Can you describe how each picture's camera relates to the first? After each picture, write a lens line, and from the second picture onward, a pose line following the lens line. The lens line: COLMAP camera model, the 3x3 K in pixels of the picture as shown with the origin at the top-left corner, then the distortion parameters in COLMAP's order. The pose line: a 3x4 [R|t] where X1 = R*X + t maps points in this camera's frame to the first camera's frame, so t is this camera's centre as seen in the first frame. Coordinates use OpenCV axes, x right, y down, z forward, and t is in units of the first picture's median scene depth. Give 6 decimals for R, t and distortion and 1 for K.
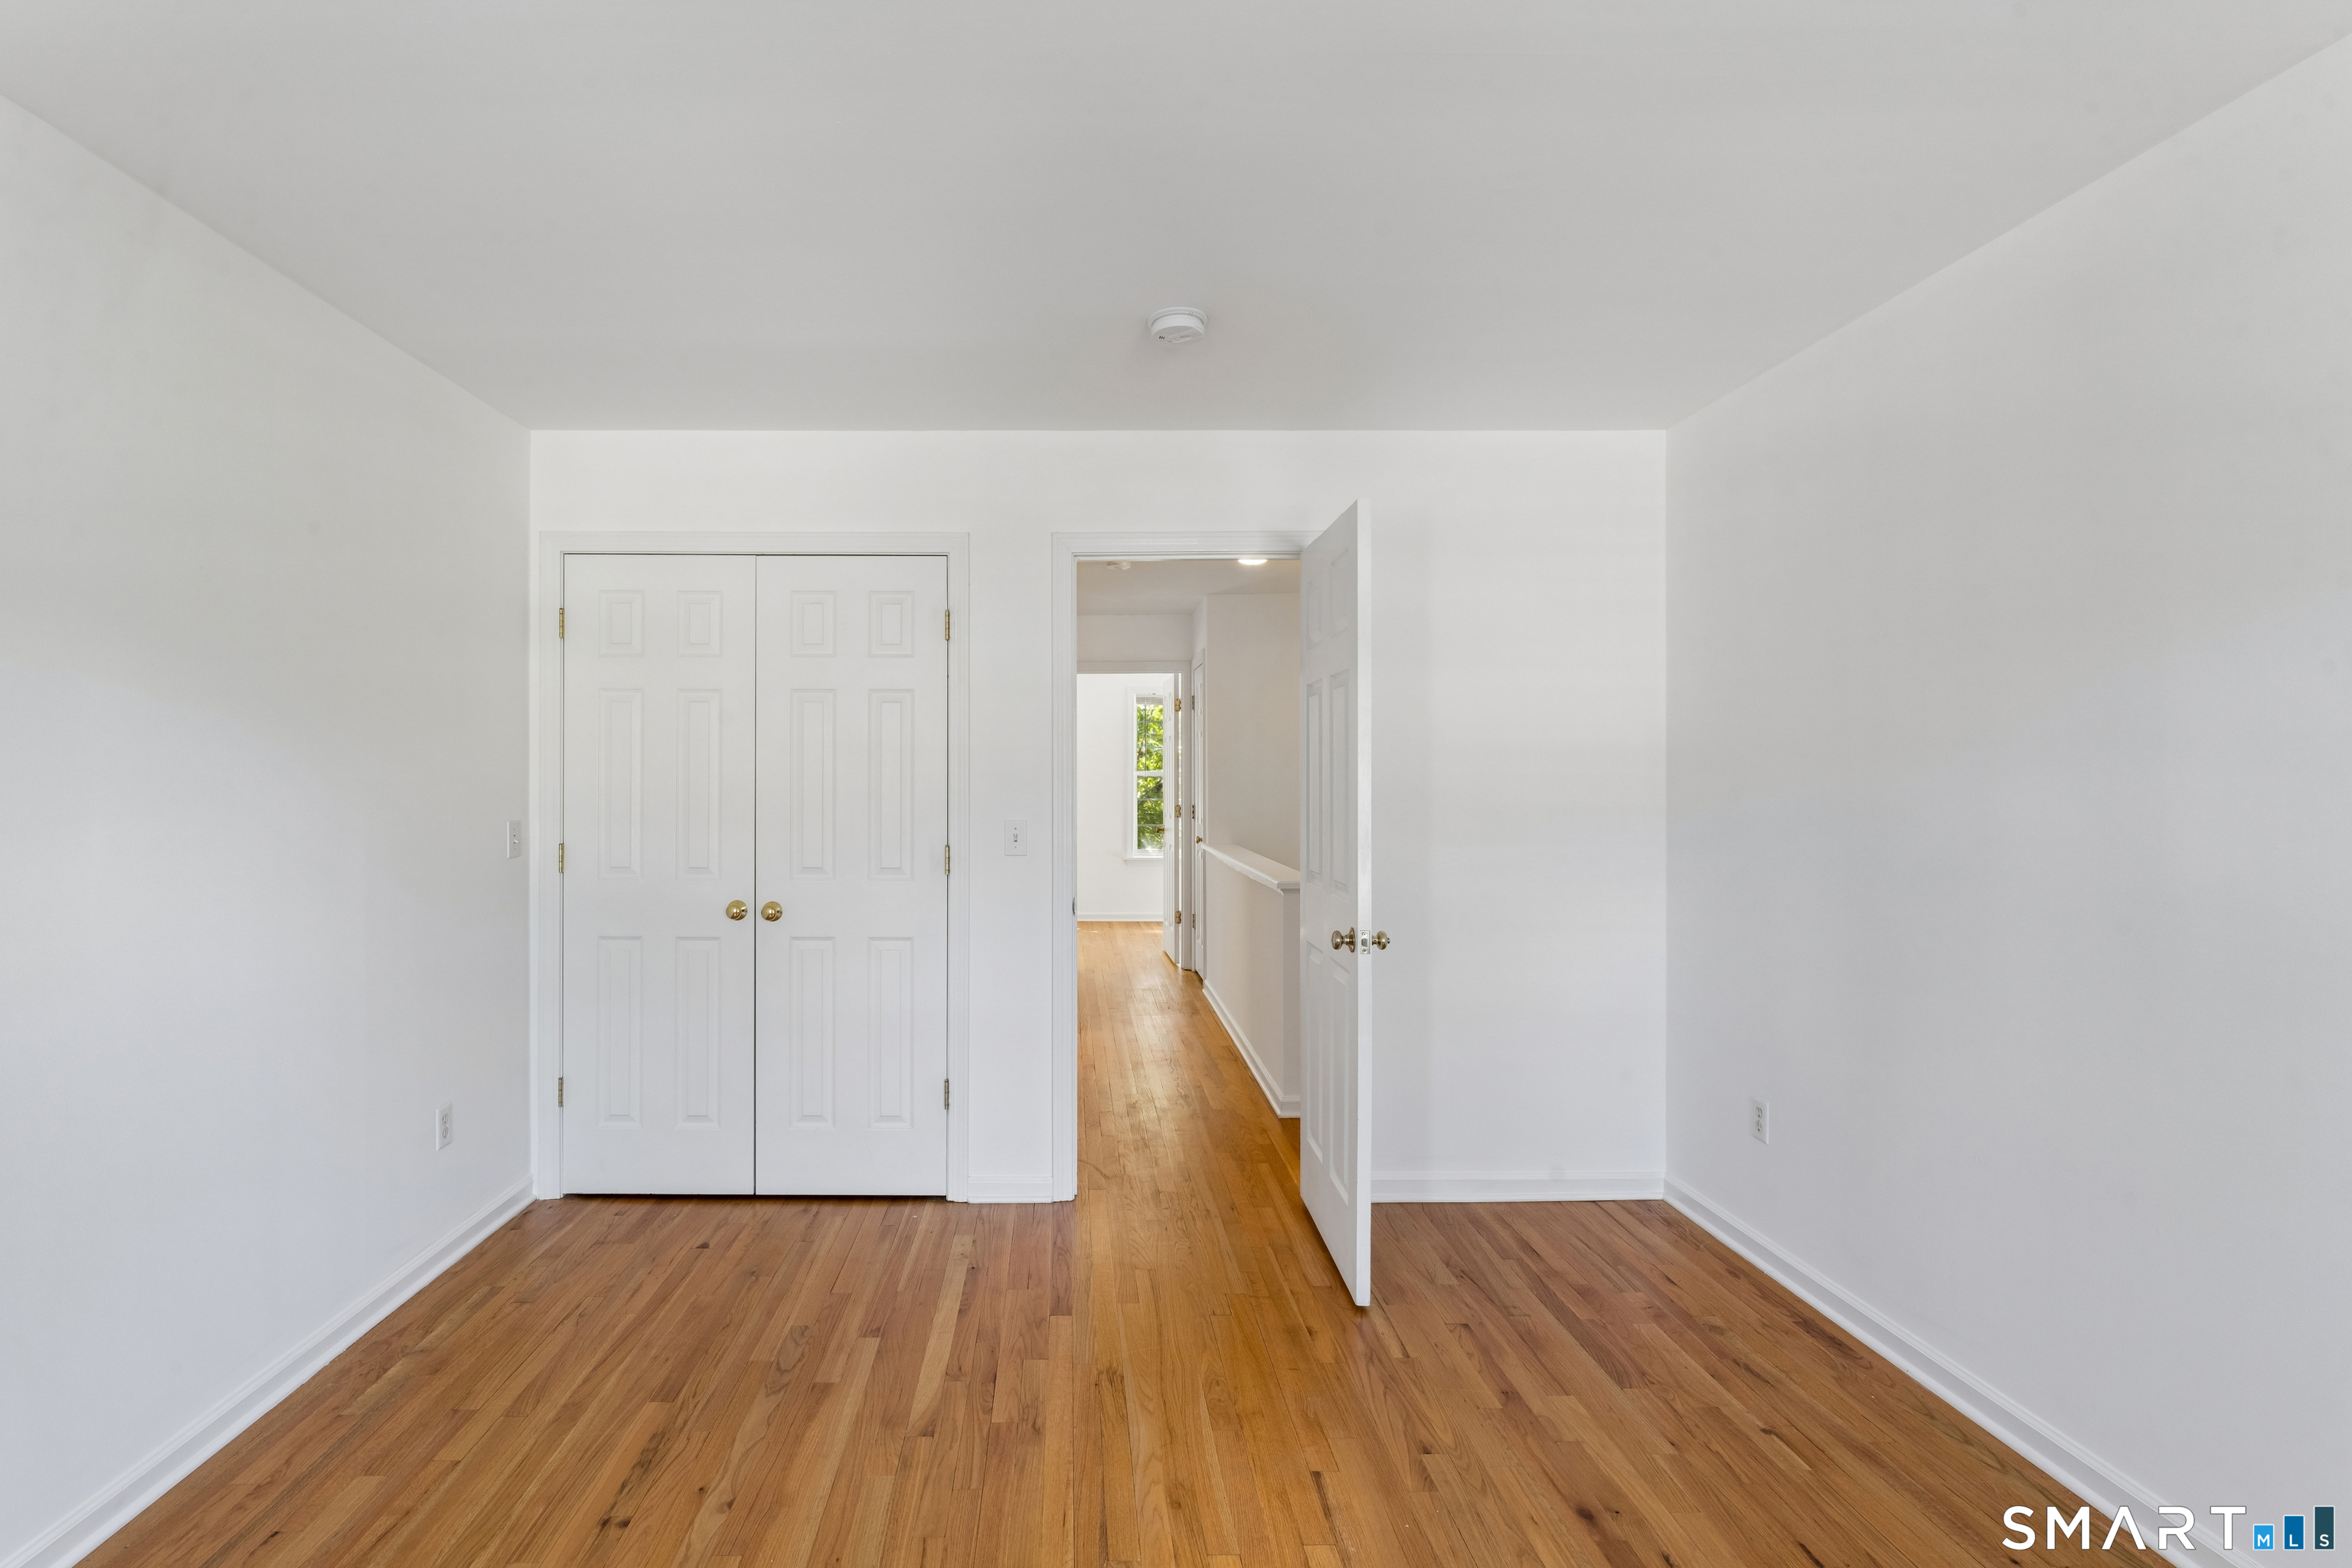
lens RADIAL K [[1058.0, 0, 1175.8], [0, 1058.0, 779.2], [0, 0, 1]] dist [-0.004810, 0.001113]
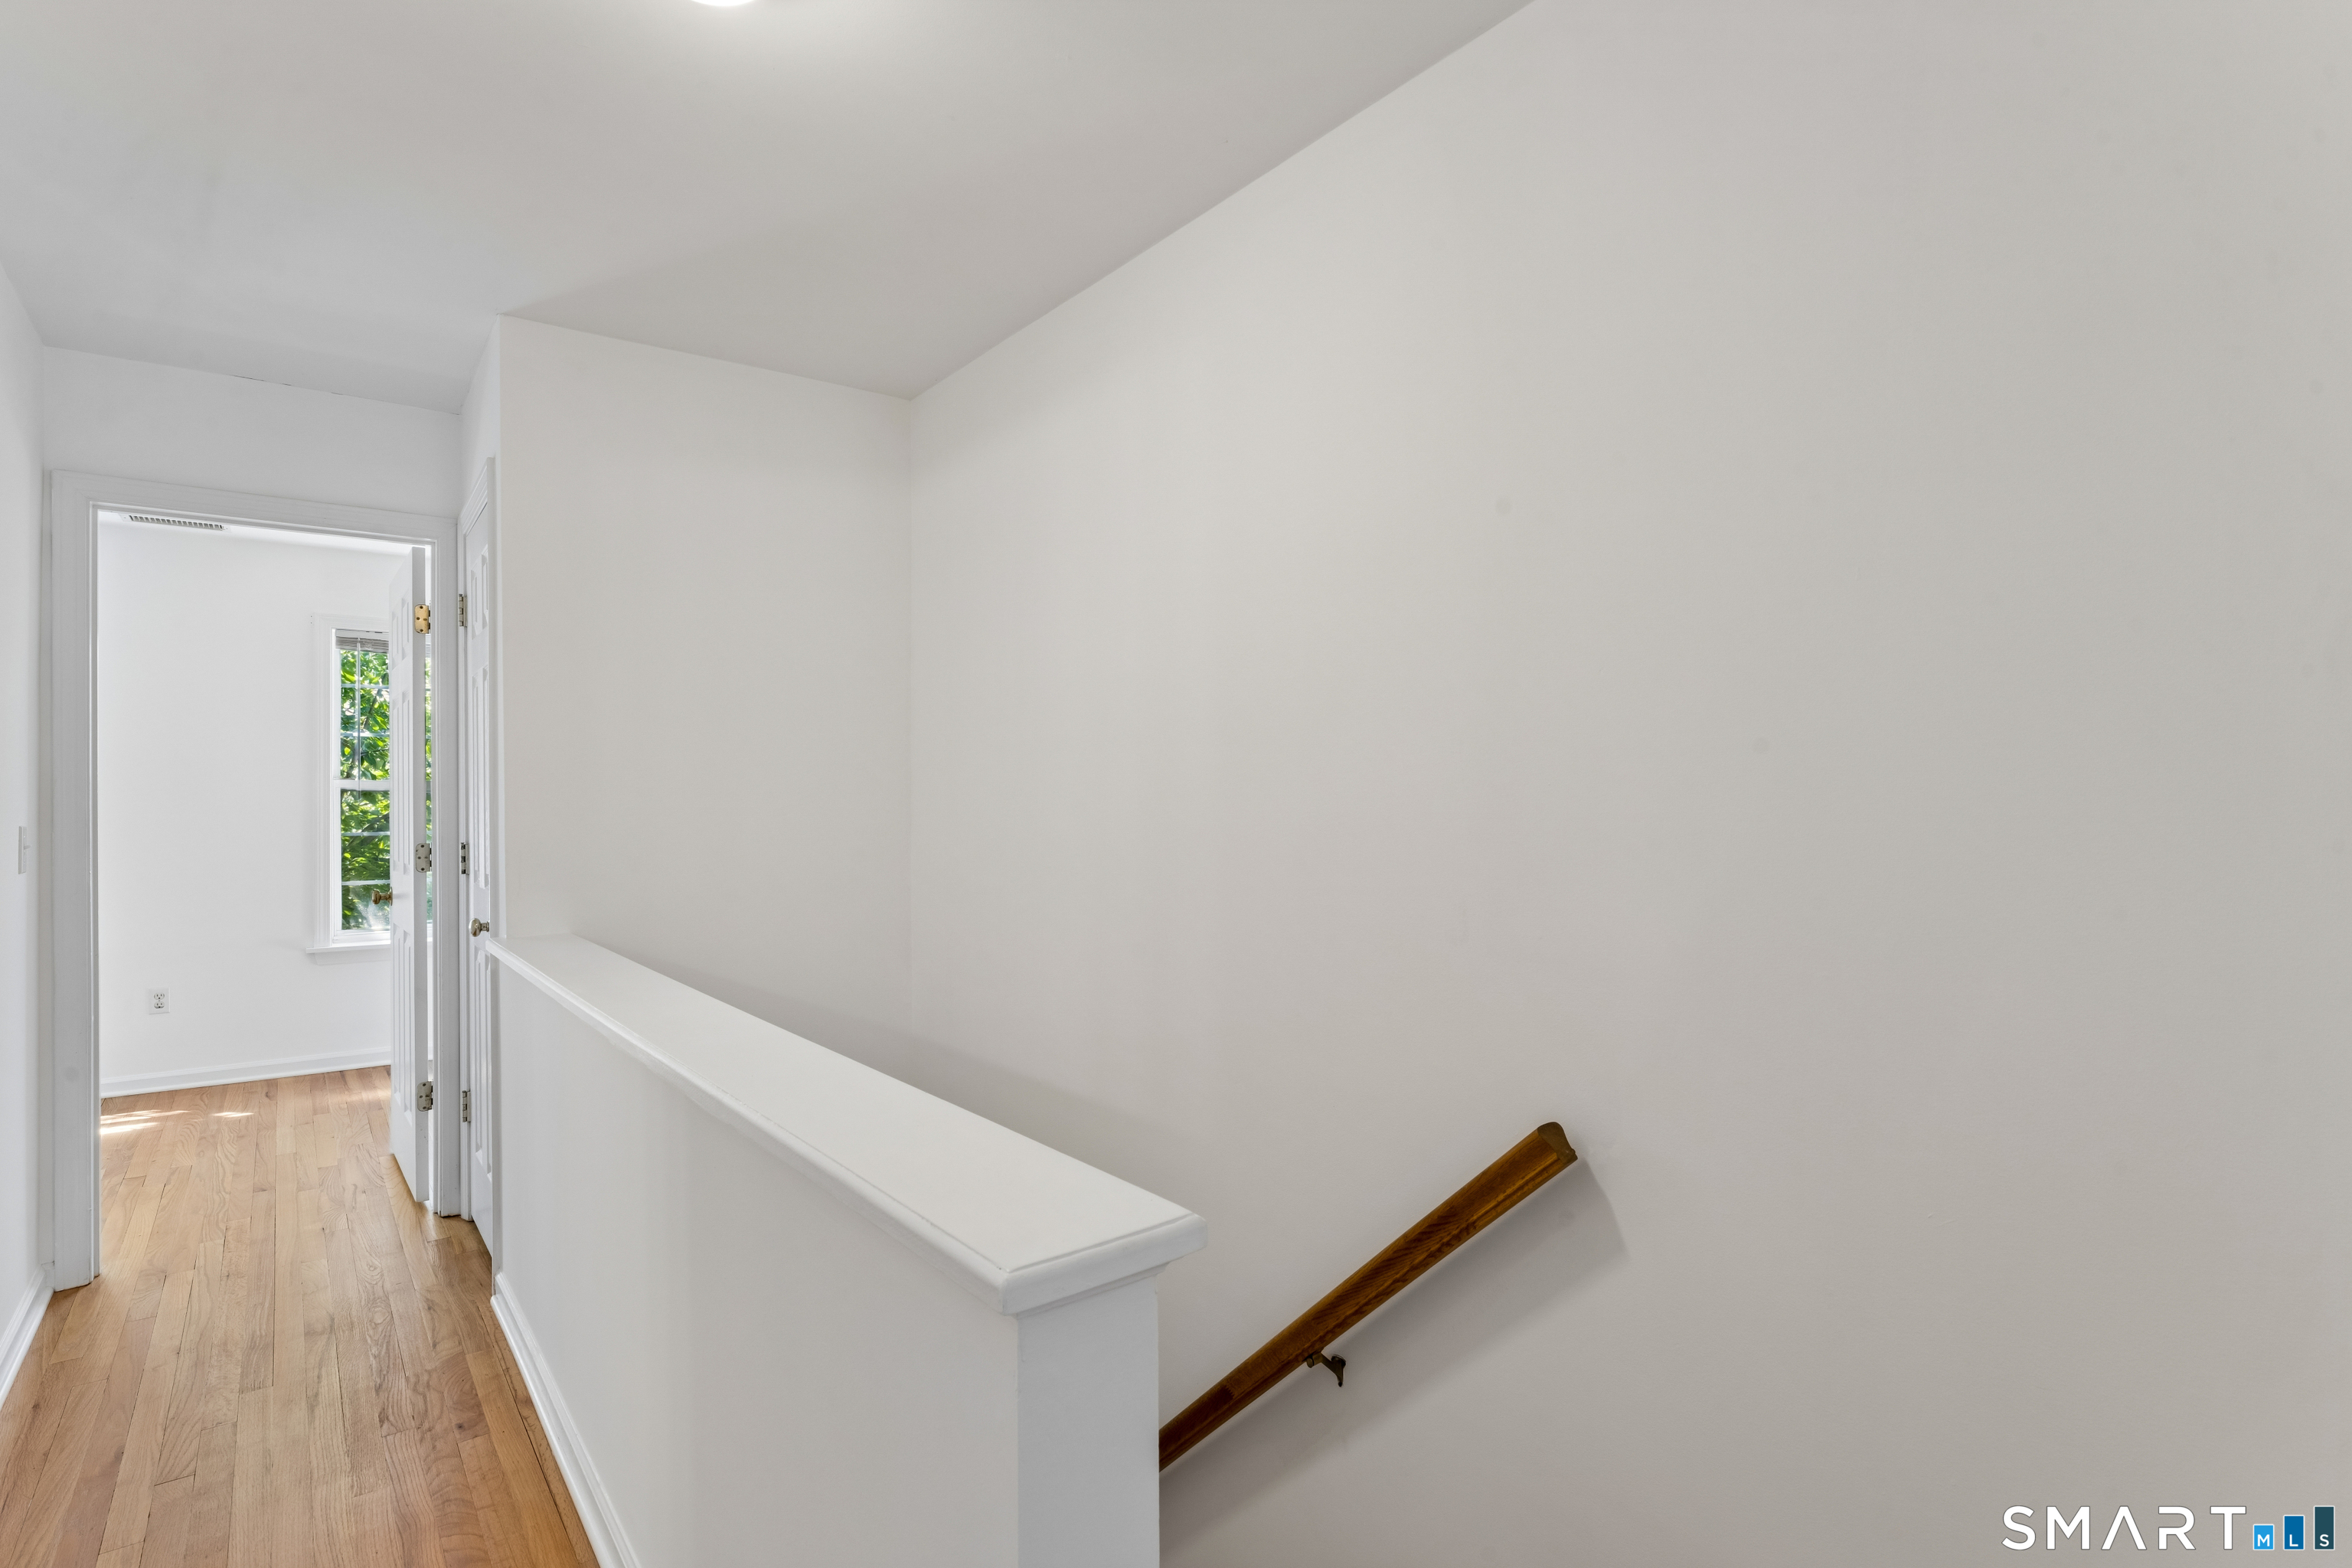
lens RADIAL K [[1155.9, 0, 1170.6], [0, 1155.9, 793.7], [0, 0, 1]] dist [-0.004739, -0.000403]
pose [[0.845673, -0.002260, 0.533697, 0.009015], [0.007482, 0.999943, -0.007622, 0.009990], [-0.533649, 0.010439, 0.845642, 0.432054]]
